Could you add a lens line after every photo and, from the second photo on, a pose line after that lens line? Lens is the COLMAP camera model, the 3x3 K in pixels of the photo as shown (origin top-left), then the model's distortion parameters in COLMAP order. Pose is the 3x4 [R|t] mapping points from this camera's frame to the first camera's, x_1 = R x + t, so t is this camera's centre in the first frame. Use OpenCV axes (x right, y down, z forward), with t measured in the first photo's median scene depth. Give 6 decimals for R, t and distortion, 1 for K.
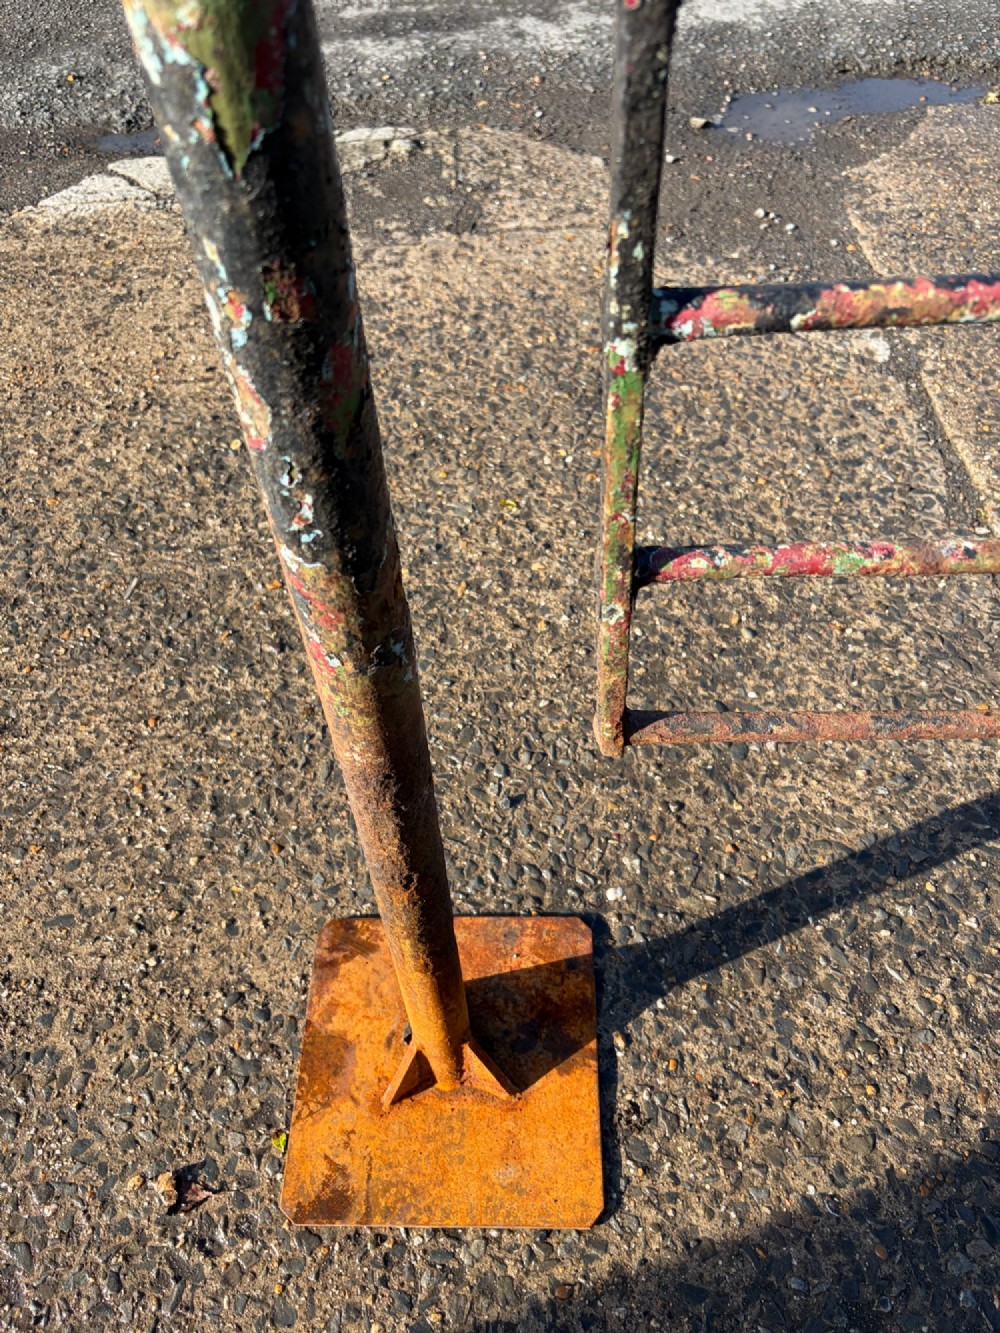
lens RADIAL K [[1019.6, 0, 504.6], [0, 1019.6, 668.4], [0, 0, 1]] dist [0.017191, -0.001993]
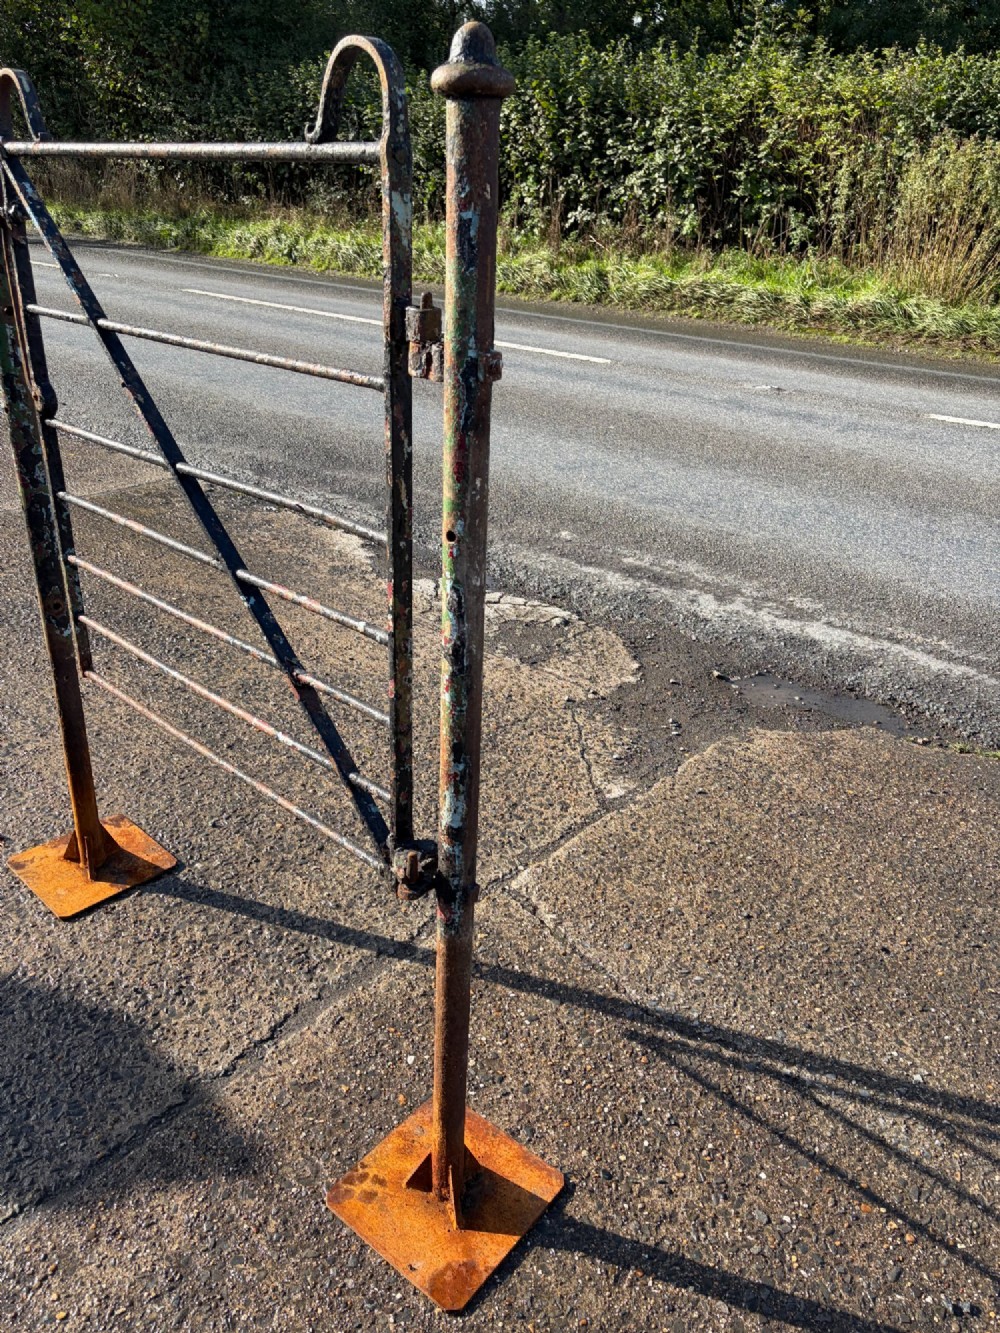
lens RADIAL K [[1006.2, 0, 498.7], [0, 1006.2, 670.0], [0, 0, 1]] dist [0.052879, -0.056890]
pose [[0.734754, 0.367063, -0.570440, 1.282937], [-0.572786, 0.786231, -0.231856, 0.019455], [0.363392, 0.497097, 0.787935, -0.533751]]
